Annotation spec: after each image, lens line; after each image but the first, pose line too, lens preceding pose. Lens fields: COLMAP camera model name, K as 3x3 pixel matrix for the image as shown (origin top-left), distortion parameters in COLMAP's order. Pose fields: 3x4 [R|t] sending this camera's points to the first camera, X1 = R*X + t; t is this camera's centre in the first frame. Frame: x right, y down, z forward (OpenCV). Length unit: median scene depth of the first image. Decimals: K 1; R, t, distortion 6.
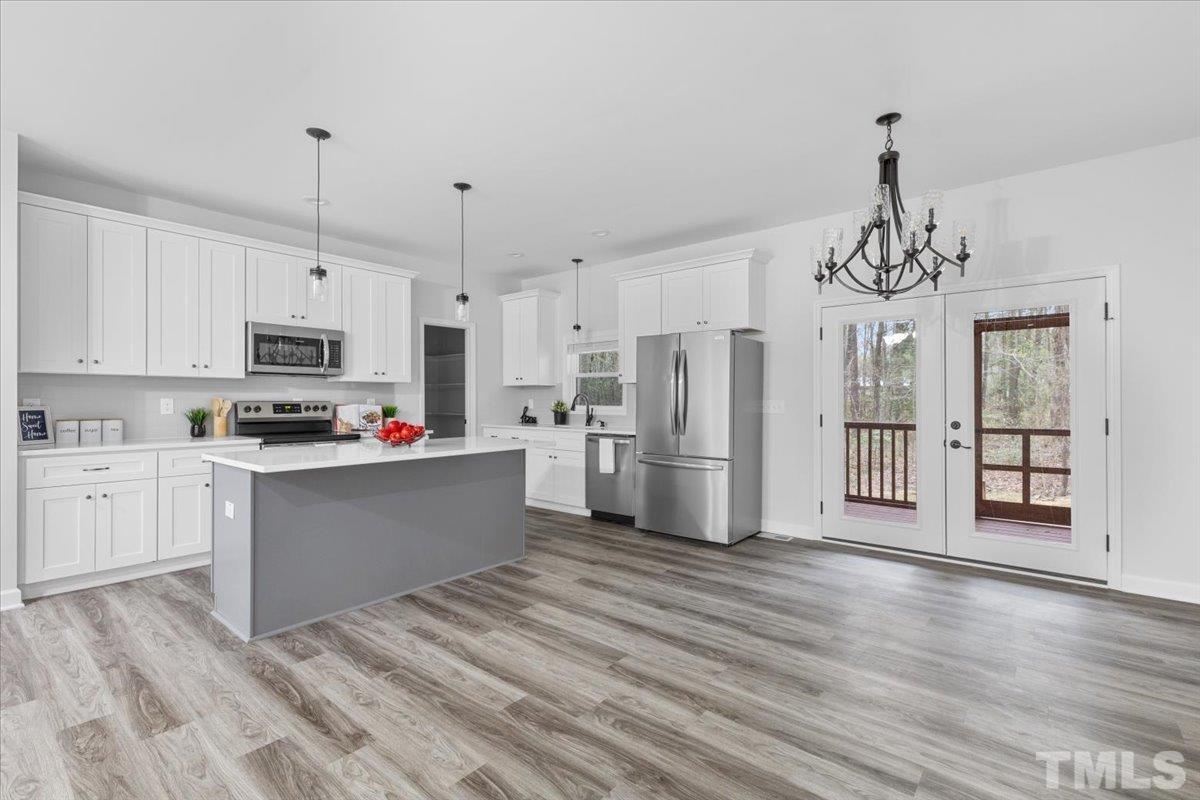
lens RADIAL K [[535.7, 0, 601.5], [0, 535.7, 400.6], [0, 0, 1]] dist [0.008081, -0.000800]
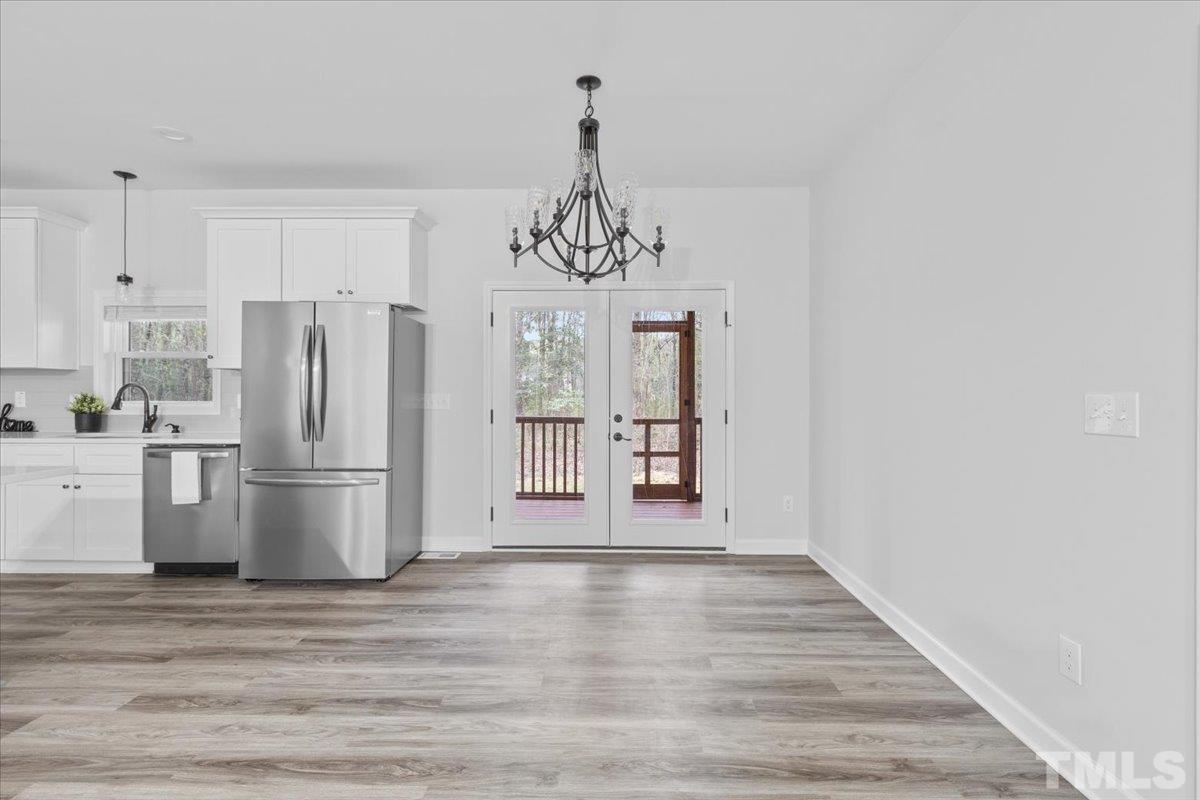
lens RADIAL K [[535.7, 0, 595.7], [0, 535.7, 394.2], [0, 0, 1]] dist [0.008081, -0.000800]
pose [[0.778124, 0.001110, 0.628110, -0.017523], [-0.001318, 0.999999, -0.000134, -0.000087], [-0.628109, -0.000724, 0.778125, 0.212659]]
